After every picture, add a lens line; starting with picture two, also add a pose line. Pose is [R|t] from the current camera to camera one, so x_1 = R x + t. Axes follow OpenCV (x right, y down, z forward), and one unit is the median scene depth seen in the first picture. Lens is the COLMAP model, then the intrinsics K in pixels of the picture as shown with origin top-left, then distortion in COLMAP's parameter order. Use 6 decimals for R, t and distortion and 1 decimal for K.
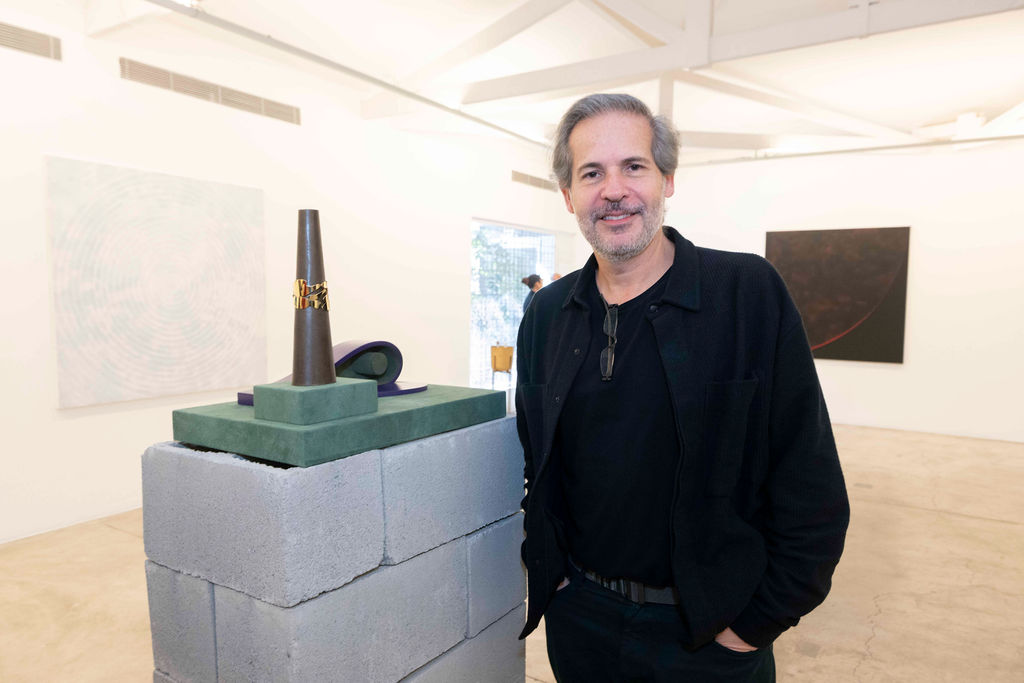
lens RADIAL K [[671.3, 0, 513.3], [0, 671.3, 340.3], [0, 0, 1]] dist [0.002686, 0.000957]
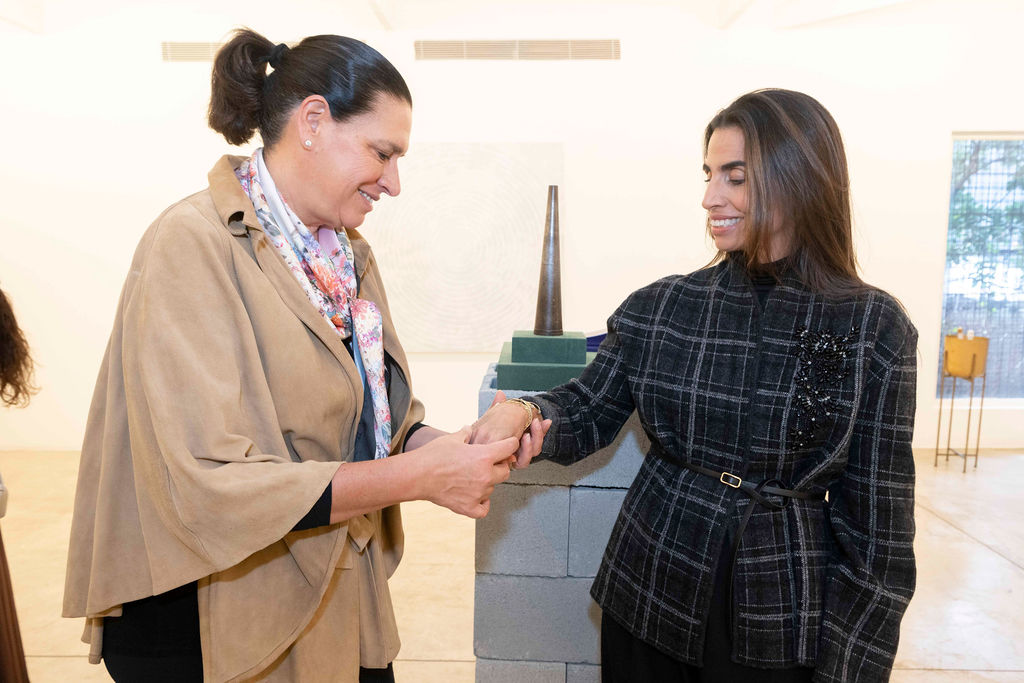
lens RADIAL K [[671.3, 0, 510.4], [0, 671.3, 340.5], [0, 0, 1]] dist [0.002686, 0.000957]
pose [[0.558201, 0.072475, -0.826535, 0.412205], [-0.045373, 0.997353, 0.056811, -0.000684], [0.828464, 0.005790, 0.560012, 0.472197]]
